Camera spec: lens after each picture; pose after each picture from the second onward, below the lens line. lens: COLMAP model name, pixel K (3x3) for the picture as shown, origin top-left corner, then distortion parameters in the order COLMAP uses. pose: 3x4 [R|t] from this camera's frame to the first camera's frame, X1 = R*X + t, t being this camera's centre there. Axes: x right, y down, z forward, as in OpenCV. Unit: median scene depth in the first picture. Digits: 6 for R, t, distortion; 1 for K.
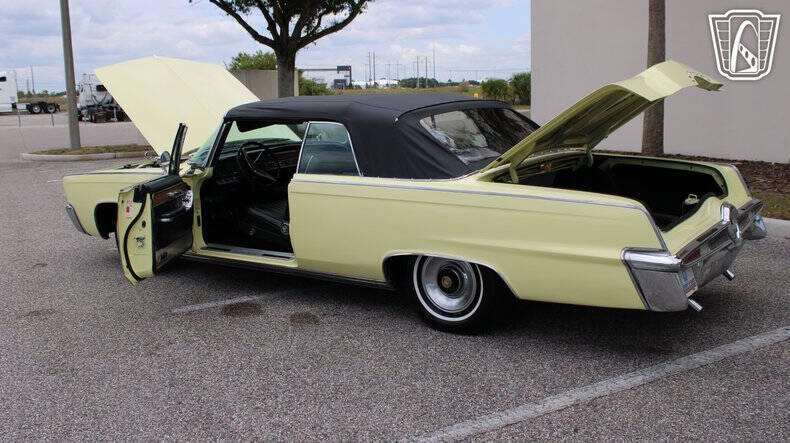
lens RADIAL K [[749.5, 0, 398.6], [0, 749.5, 219.7], [0, 0, 1]] dist [-0.092074, 0.000000]
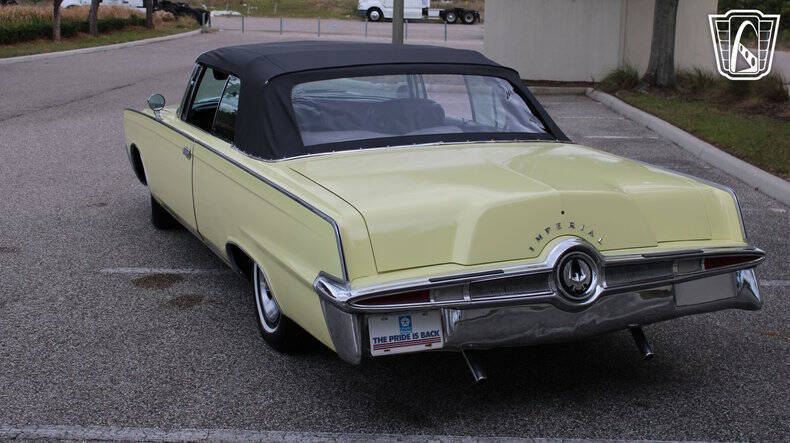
lens RADIAL K [[1056.2, 0, 396.4], [0, 1056.2, 221.1], [0, 0, 1]] dist [-0.043590, 0.000000]
pose [[0.855595, 0.141537, -0.497921, 0.738227], [-0.124915, 0.989920, 0.066744, -0.079064], [0.502348, 0.005092, 0.864650, 0.063846]]
